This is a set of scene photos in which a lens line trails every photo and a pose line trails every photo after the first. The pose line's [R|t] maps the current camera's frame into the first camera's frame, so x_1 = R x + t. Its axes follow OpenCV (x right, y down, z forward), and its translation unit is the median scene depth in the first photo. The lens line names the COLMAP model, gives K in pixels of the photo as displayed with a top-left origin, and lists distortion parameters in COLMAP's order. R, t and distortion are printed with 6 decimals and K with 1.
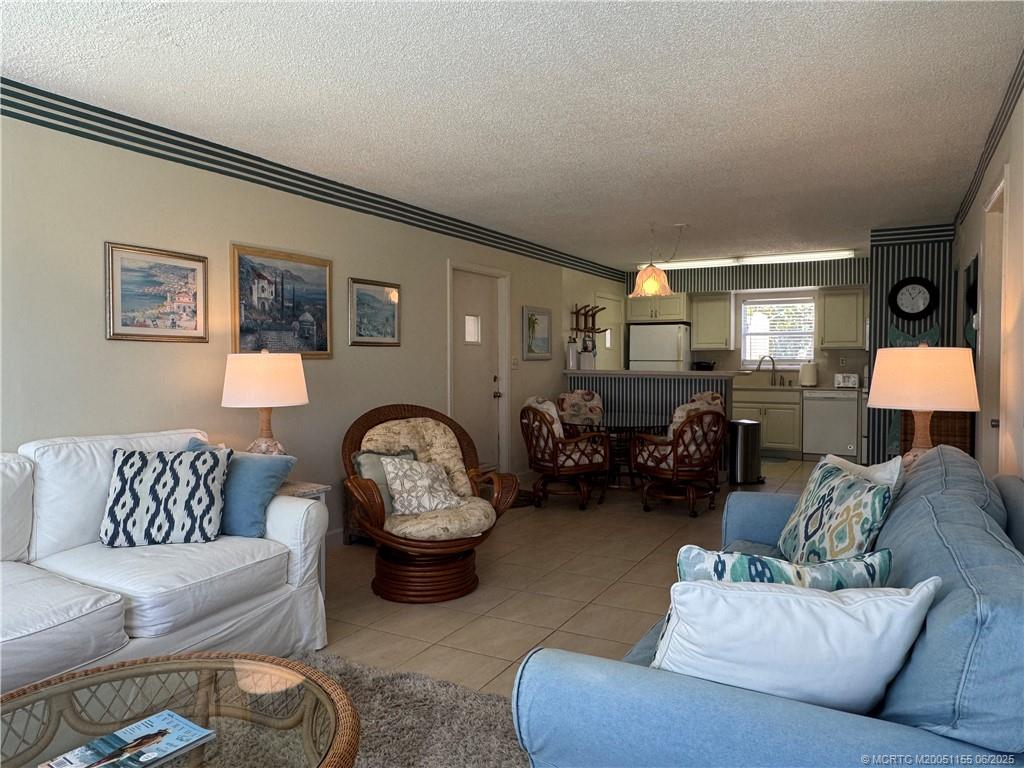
lens RADIAL K [[696.8, 0, 506.6], [0, 696.8, 381.1], [0, 0, 1]] dist [-0.004168, 0.003841]
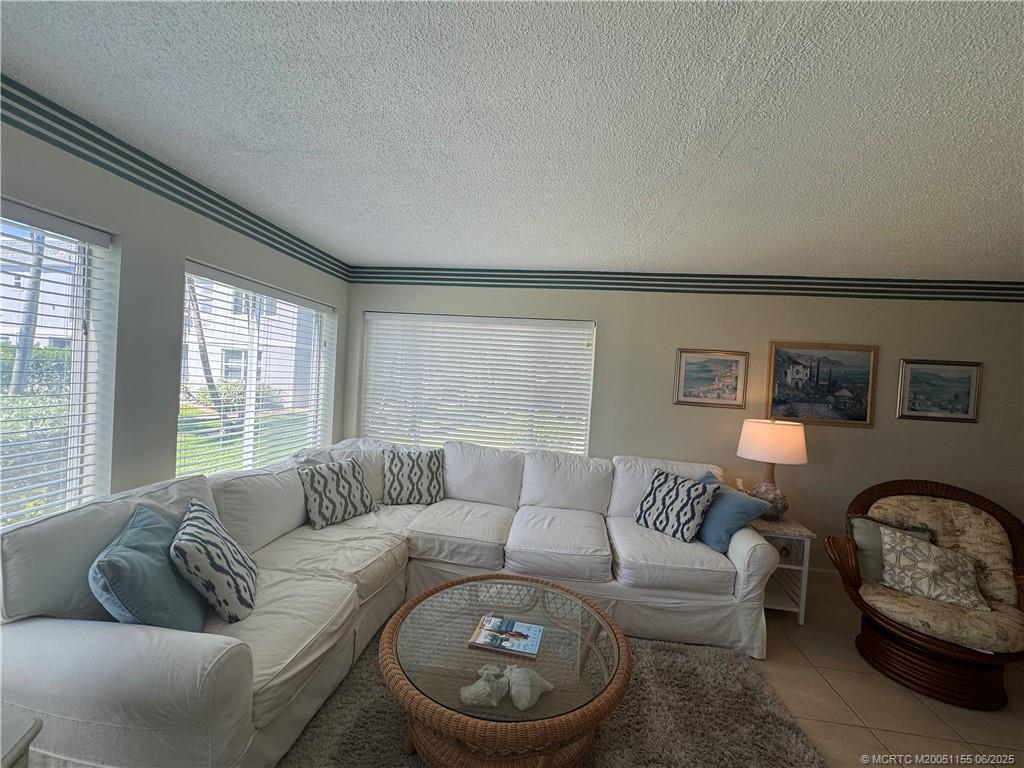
lens RADIAL K [[405.4, 0, 514.6], [0, 405.4, 386.4], [0, 0, 1]] dist [-0.002177, -0.000200]
pose [[0.377995, 0.039047, -0.924984, 0.174134], [-0.088758, 0.996036, 0.005775, -0.059993], [0.921543, 0.079917, 0.379963, 0.194132]]
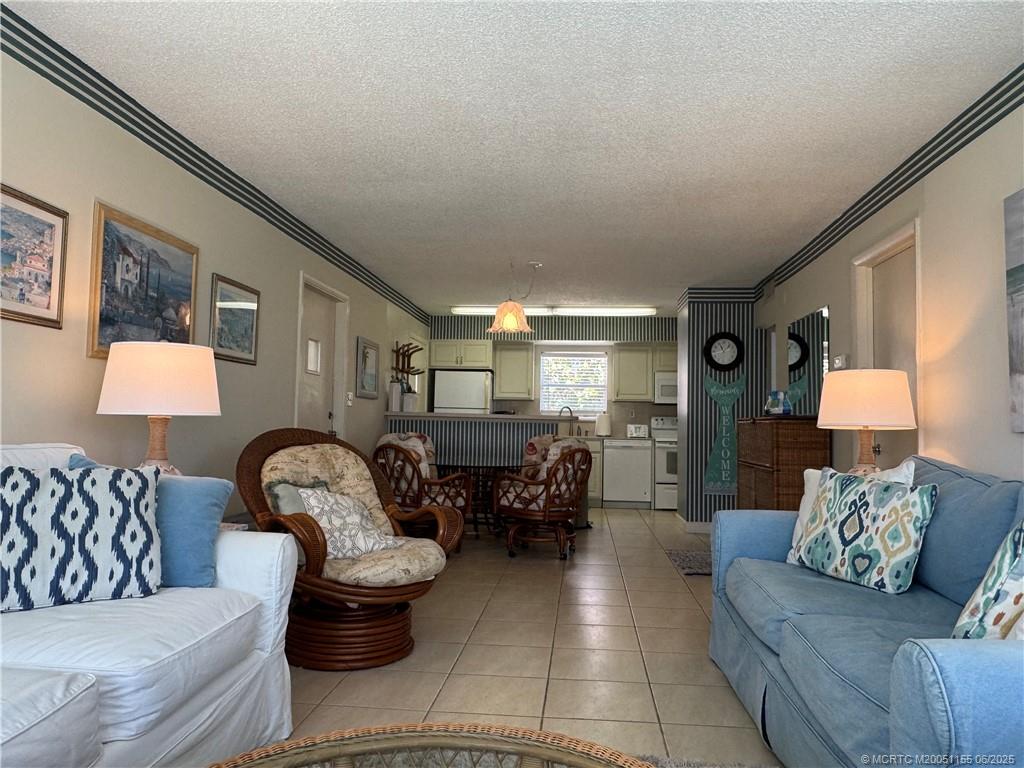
lens RADIAL K [[720.5, 0, 506.8], [0, 720.5, 383.9], [0, 0, 1]] dist [-0.004140, 0.005375]
pose [[0.920093, 0.043504, 0.389277, -0.271052], [-0.009694, 0.996038, -0.088401, 0.057152], [-0.391581, 0.077564, 0.916869, 0.135107]]
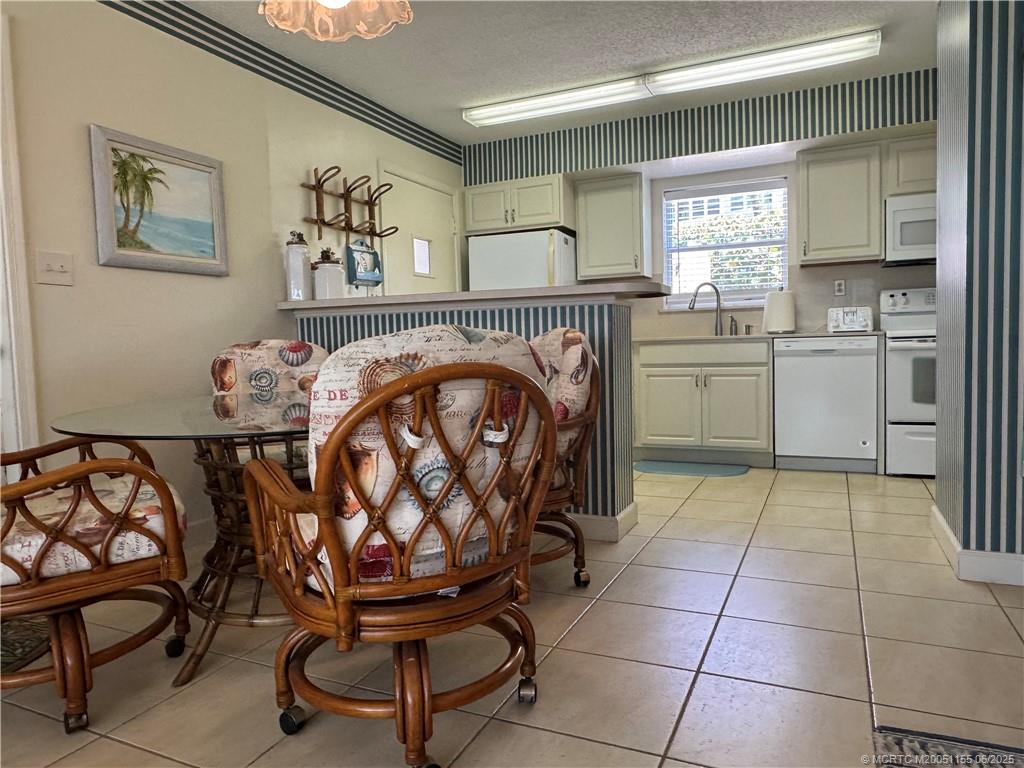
lens RADIAL K [[696.8, 0, 502.6], [0, 696.8, 379.8], [0, 0, 1]] dist [-0.004168, 0.003841]
pose [[0.997340, -0.029775, 0.066534, 0.382721], [0.028380, 0.999359, 0.021809, 0.057346], [-0.067141, -0.019863, 0.997546, 1.008900]]
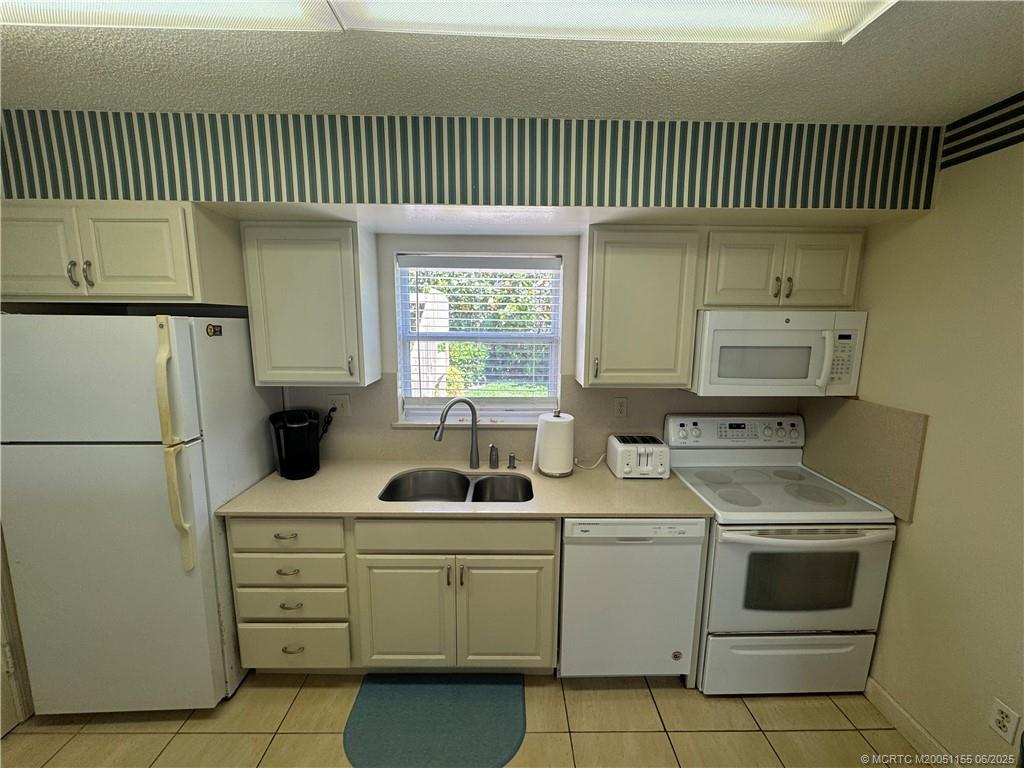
lens RADIAL K [[405.4, 0, 516.7], [0, 405.4, 381.3], [0, 0, 1]] dist [-0.002177, -0.000200]
pose [[0.860584, -0.071755, 0.504229, 0.648937], [0.005169, 0.991205, 0.132233, -0.171155], [-0.509283, -0.111191, 0.853386, 1.781060]]
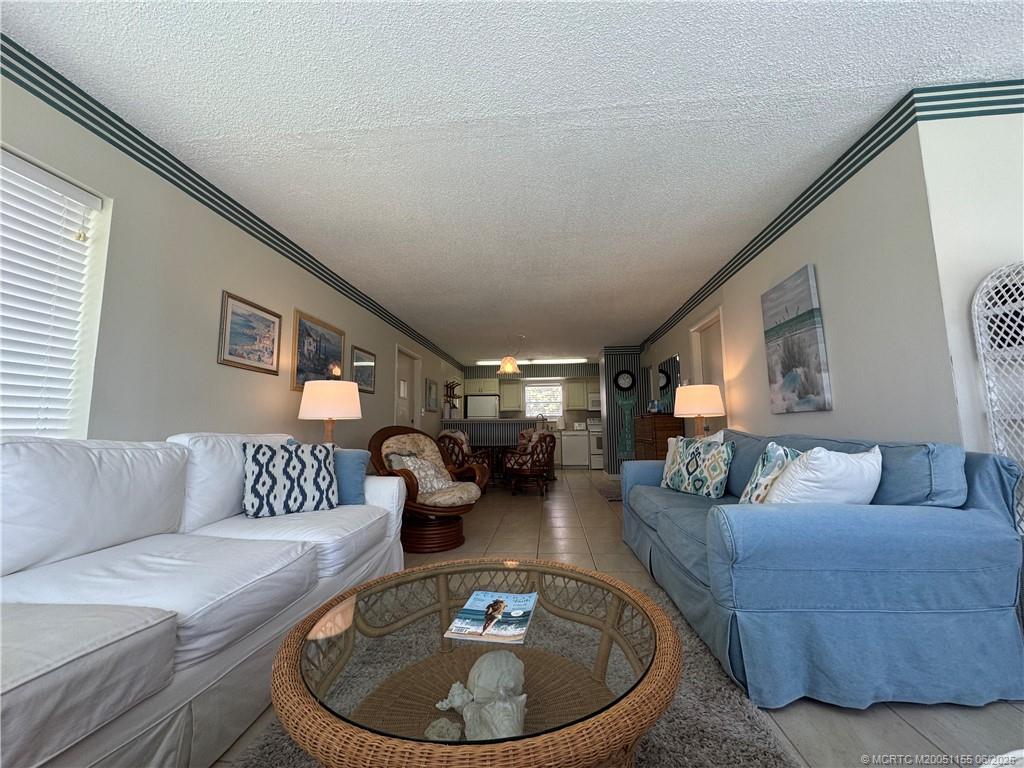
lens RADIAL K [[405.4, 0, 509.5], [0, 405.4, 383.4], [0, 0, 1]] dist [-0.002177, -0.000200]
pose [[0.916994, 0.036510, 0.397226, -0.302622], [0.021683, 0.989768, -0.141027, 0.076493], [-0.398311, 0.137934, 0.906820, 0.087432]]
